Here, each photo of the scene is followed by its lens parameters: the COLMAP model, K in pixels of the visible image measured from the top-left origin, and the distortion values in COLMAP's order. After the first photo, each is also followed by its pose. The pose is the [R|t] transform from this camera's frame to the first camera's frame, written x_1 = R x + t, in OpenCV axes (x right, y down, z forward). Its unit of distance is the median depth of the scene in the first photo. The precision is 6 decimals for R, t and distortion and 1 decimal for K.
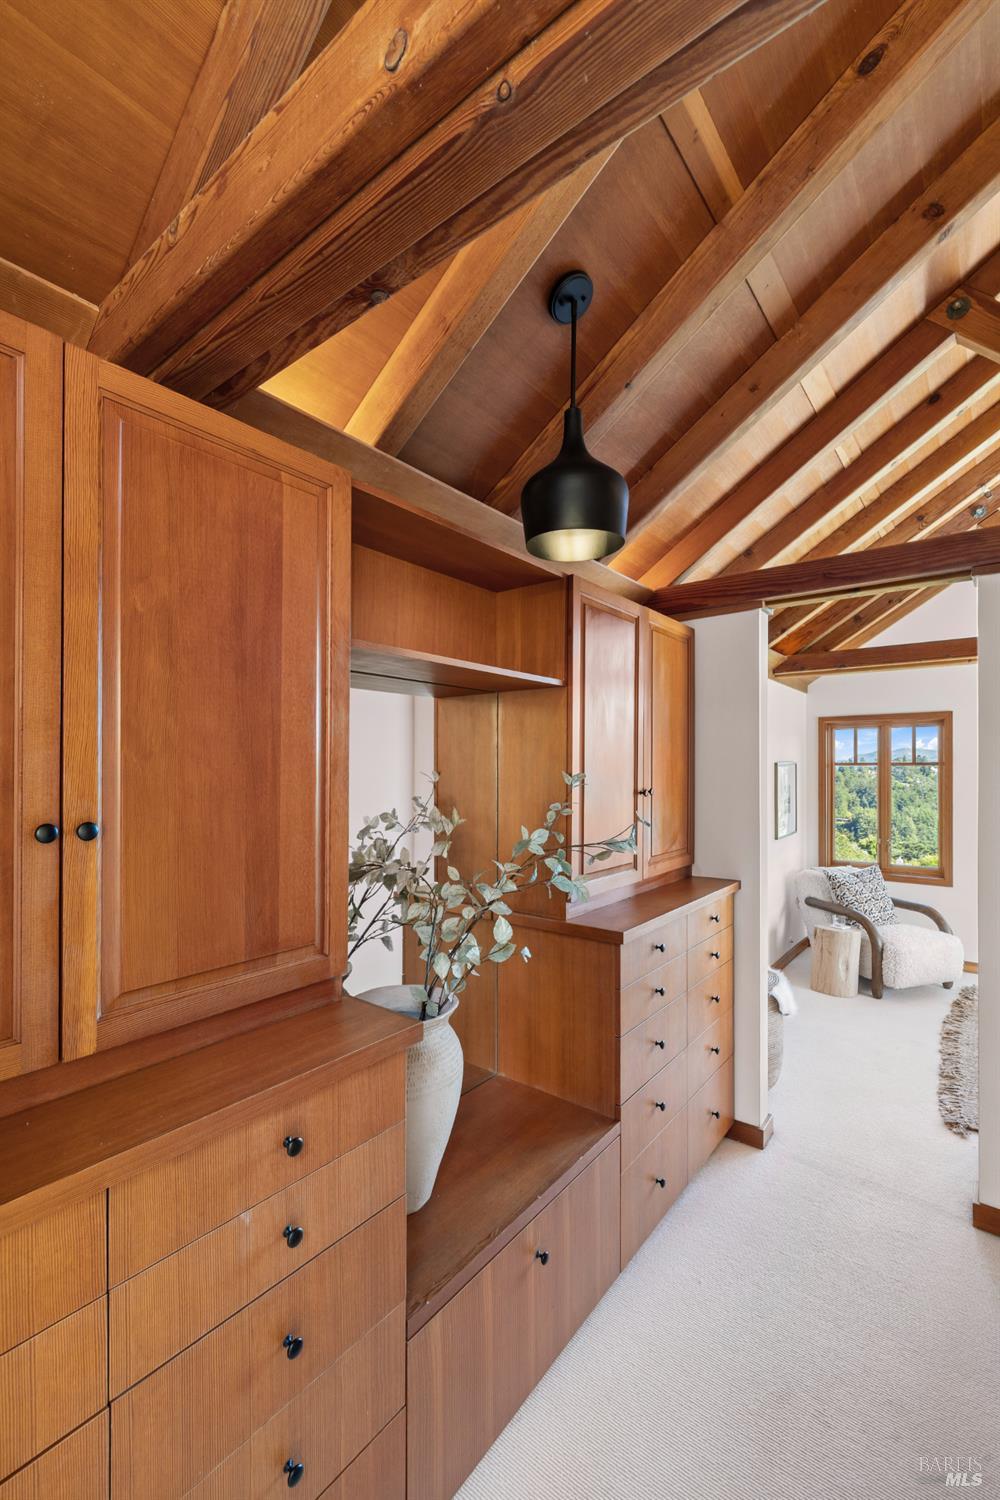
lens RADIAL K [[635.0, 0, 500.0], [0, 635.0, 750.0], [0, 0, 1]] dist [0.014006, 0.000049]
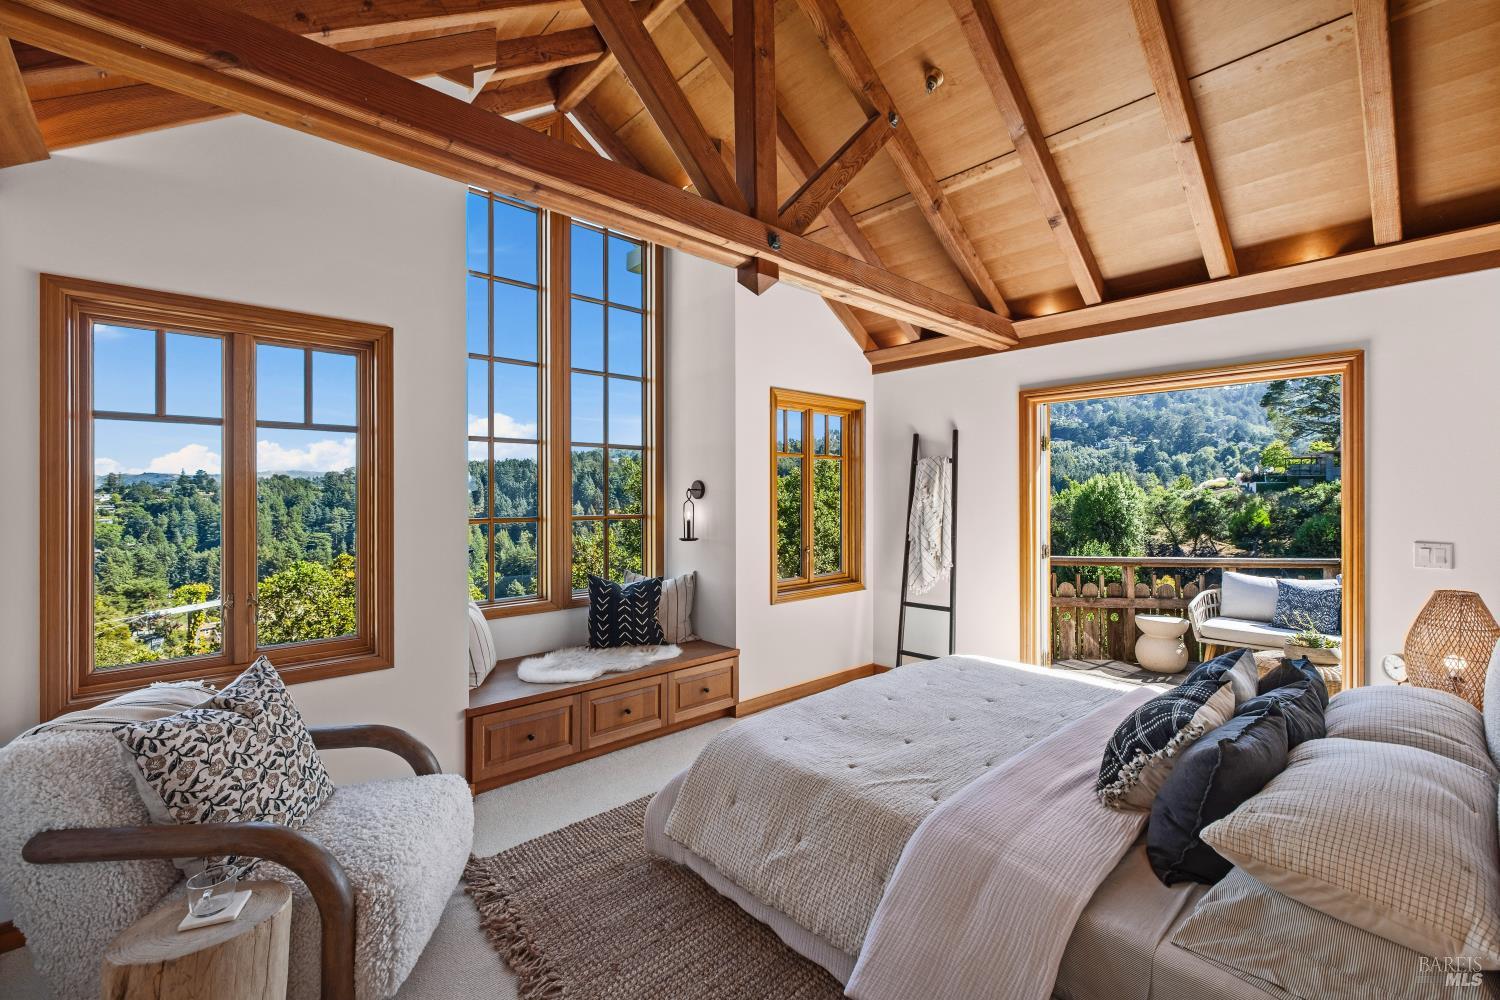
lens RADIAL K [[635.0, 0, 750.0], [0, 635.0, 500.0], [0, 0, 1]] dist [0.014006, 0.000049]
pose [[0.163313, -0.009232, 0.986531, 0.223756], [-0.026710, 0.999548, 0.013775, 0.060984], [-0.986213, -0.028600, 0.162993, 0.584594]]
